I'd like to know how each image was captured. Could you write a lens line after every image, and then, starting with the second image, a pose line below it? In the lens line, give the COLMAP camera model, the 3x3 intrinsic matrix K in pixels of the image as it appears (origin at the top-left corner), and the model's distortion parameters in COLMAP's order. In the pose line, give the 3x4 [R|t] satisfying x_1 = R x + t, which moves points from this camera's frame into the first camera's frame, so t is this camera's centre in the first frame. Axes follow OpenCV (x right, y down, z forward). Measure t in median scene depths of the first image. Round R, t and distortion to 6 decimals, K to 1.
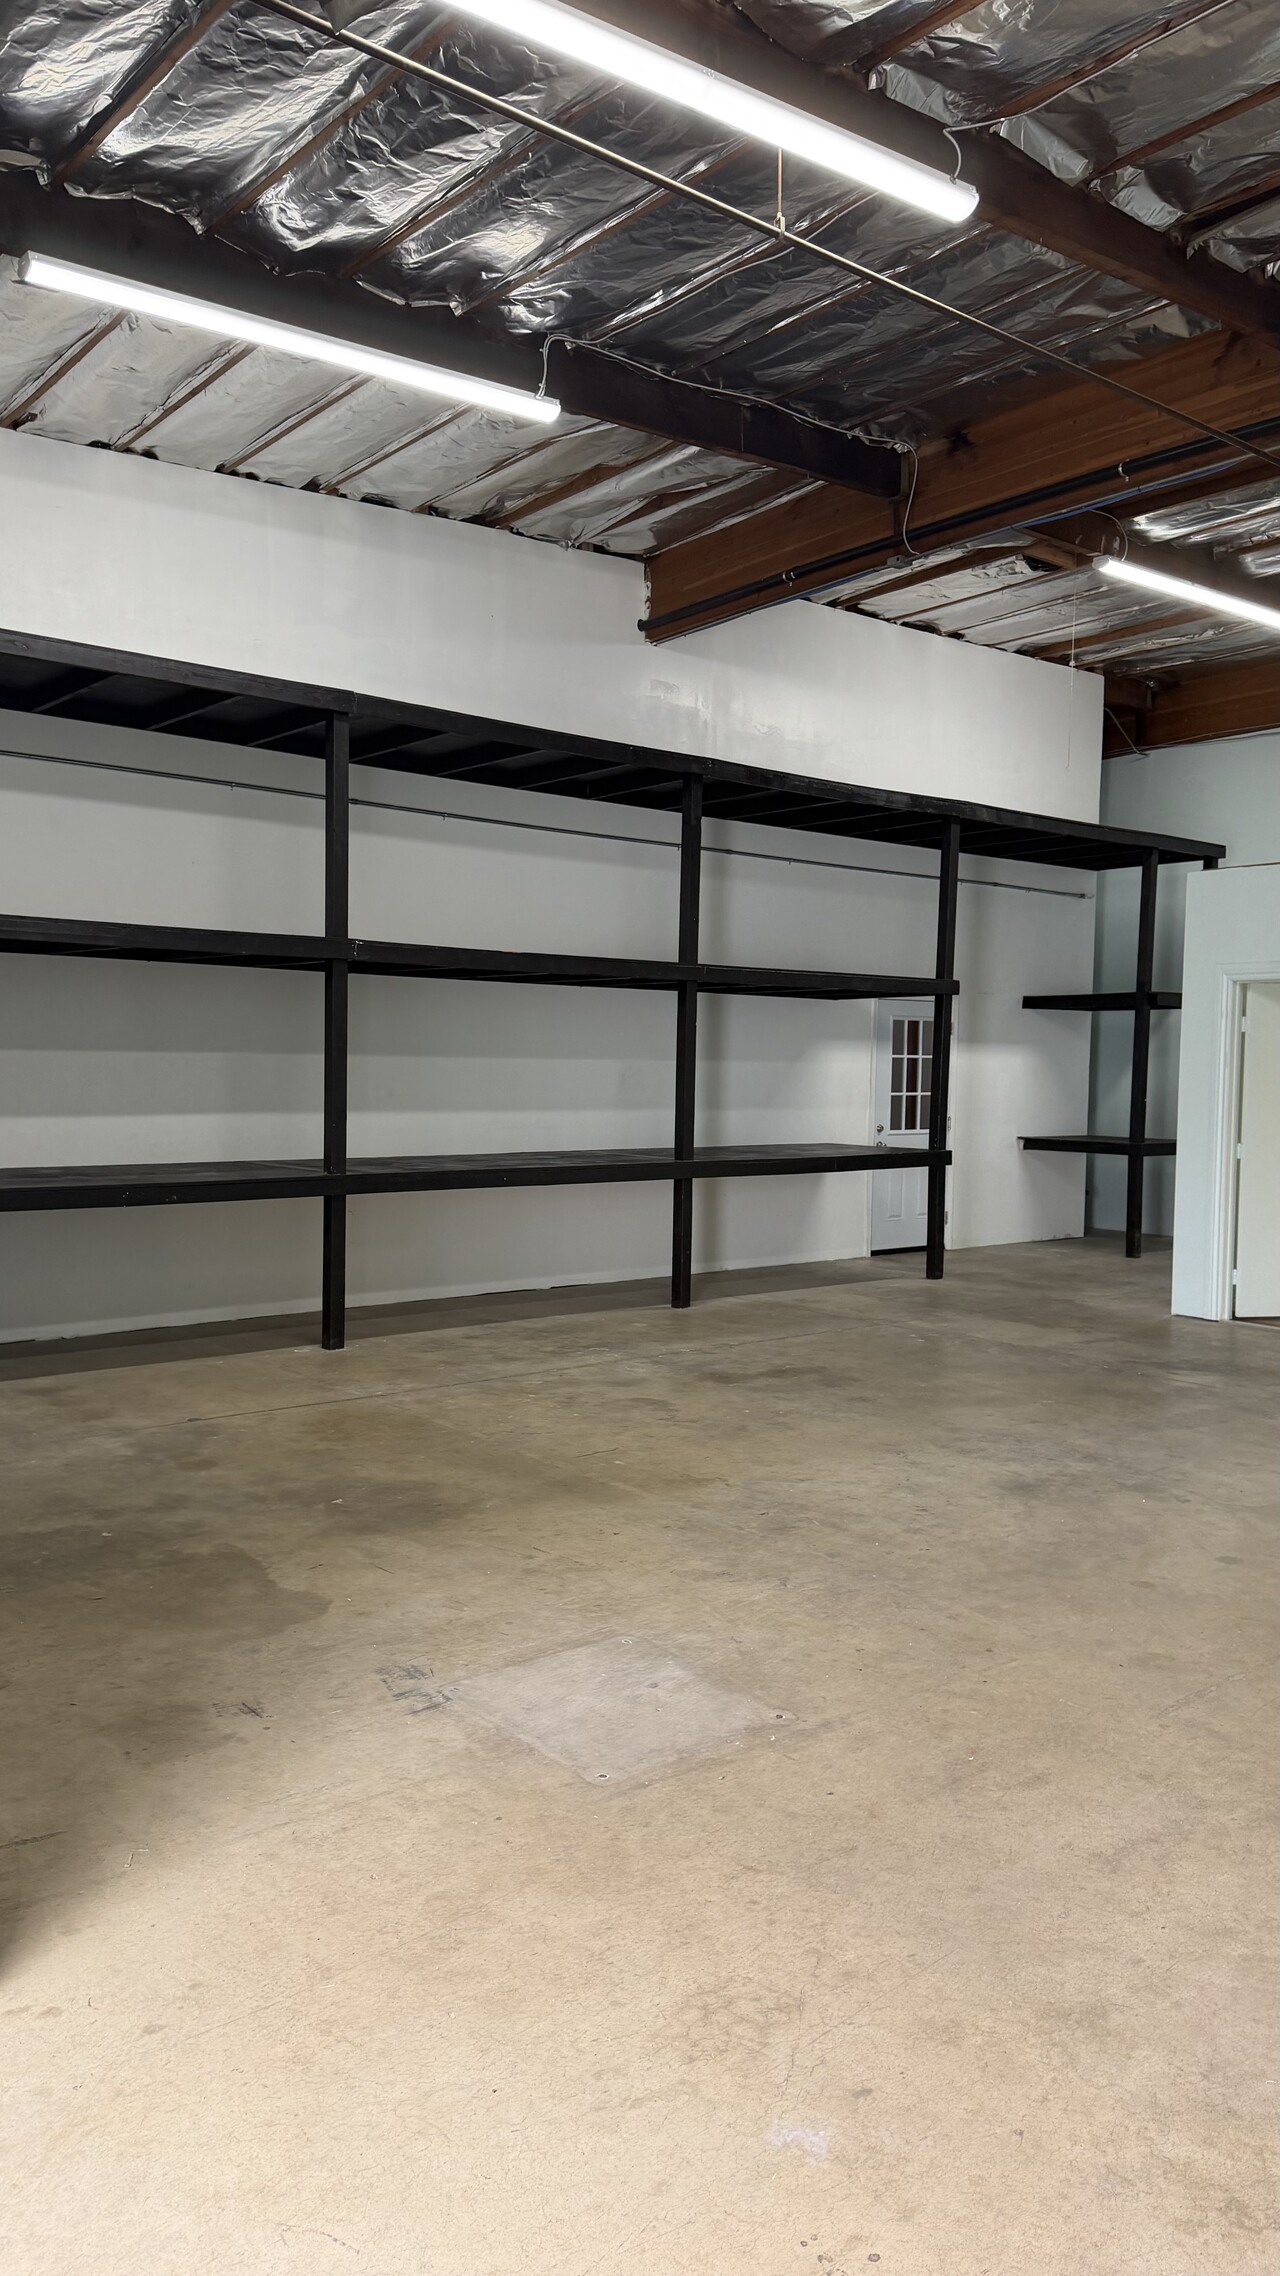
lens RADIAL K [[1603.8, 0, 640.0], [0, 1603.8, 1138.0], [0, 0, 1]] dist [0.067548, -0.056298]
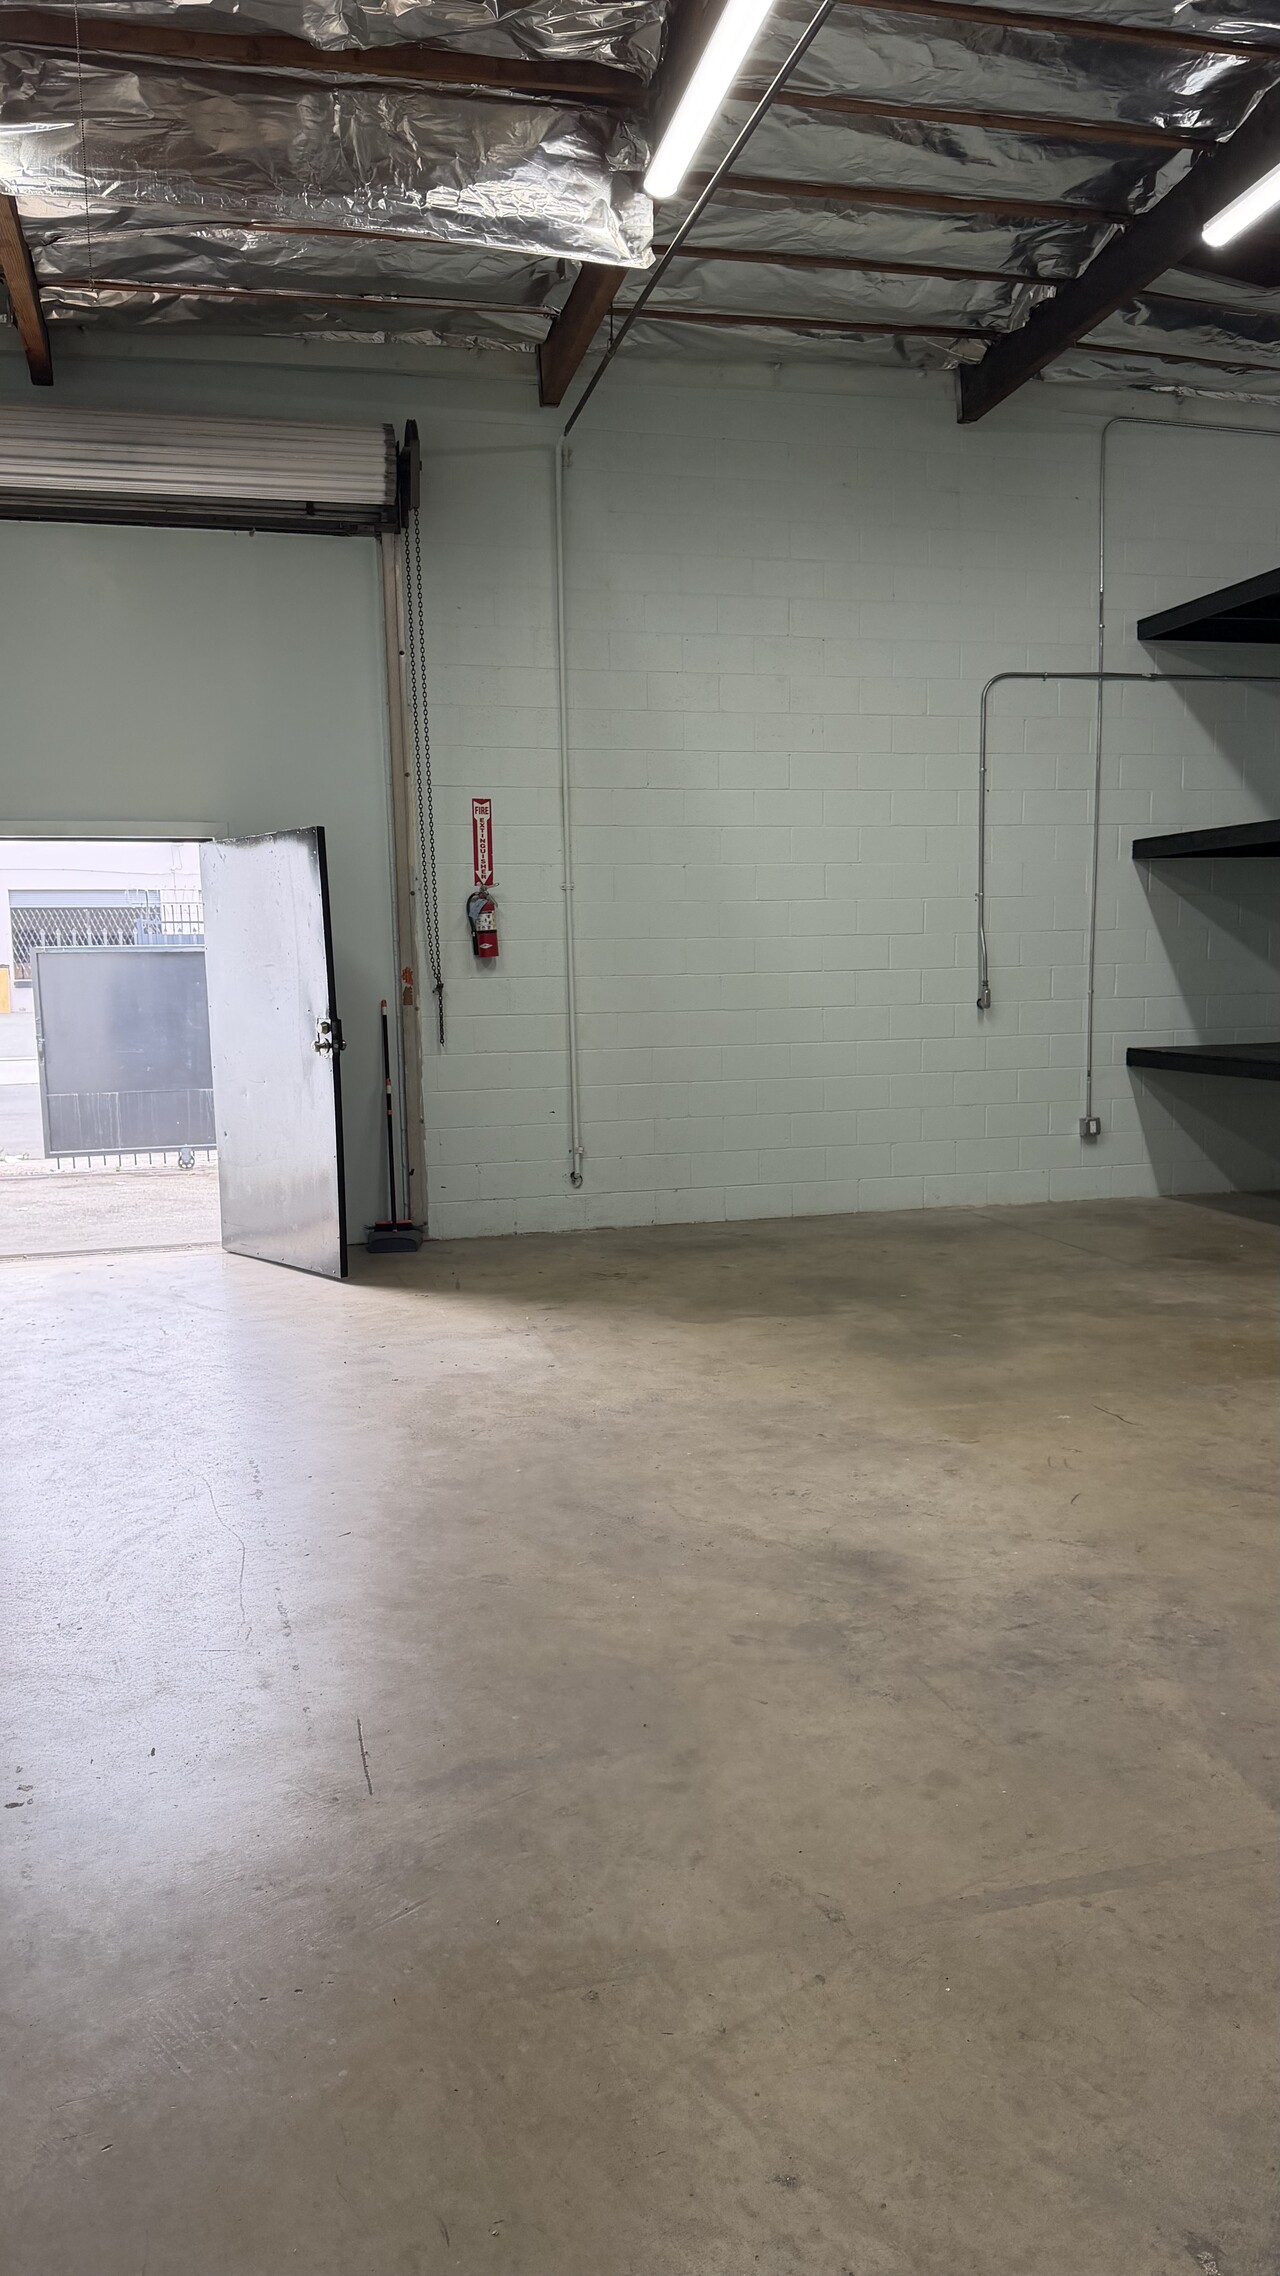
lens RADIAL K [[1603.8, 0, 640.0], [0, 1603.8, 1138.0], [0, 0, 1]] dist [0.067548, -0.056298]
pose [[-0.410752, 0.099295, -0.906324, 1.061072], [-0.033364, 0.991749, 0.123775, -0.059060], [0.911136, 0.081079, -0.404050, 1.403576]]
